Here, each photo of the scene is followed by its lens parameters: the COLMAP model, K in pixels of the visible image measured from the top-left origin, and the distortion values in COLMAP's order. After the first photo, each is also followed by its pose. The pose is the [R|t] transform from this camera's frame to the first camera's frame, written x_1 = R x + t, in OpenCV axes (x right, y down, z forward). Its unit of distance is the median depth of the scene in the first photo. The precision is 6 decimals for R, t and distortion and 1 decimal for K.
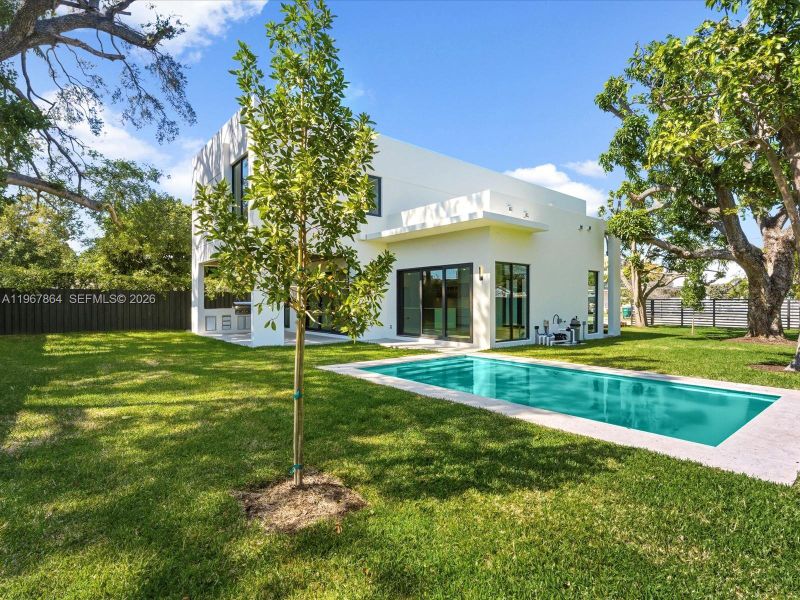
lens RADIAL K [[416.6, 0, 403.0], [0, 416.6, 312.8], [0, 0, 1]] dist [-0.005915, 0.000005]
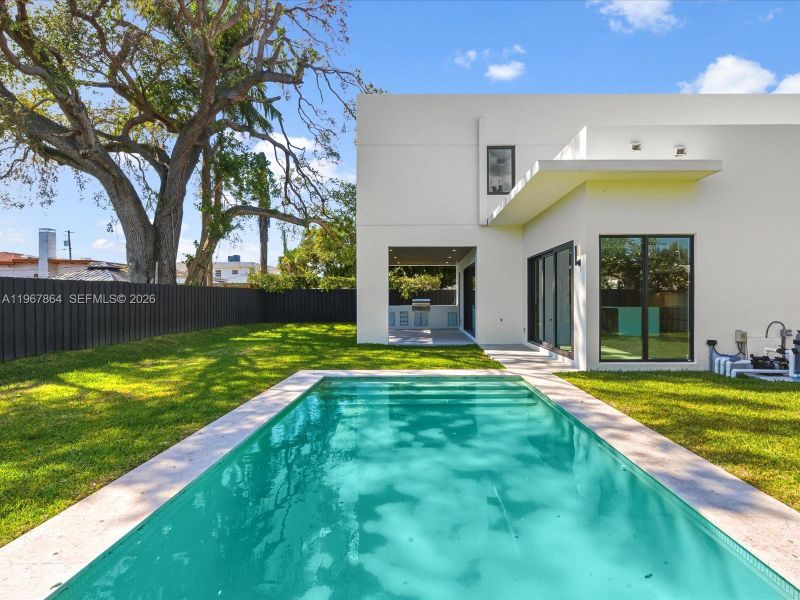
lens RADIAL K [[415.8, 0, 425.0], [0, 415.8, 300.9], [0, 0, 1]] dist [0.000755, 0.000635]
pose [[0.774533, 0.000976, -0.632533, 0.357146], [-0.014633, 0.999759, -0.016376, -0.006592], [0.632364, 0.021939, 0.774361, 0.290861]]
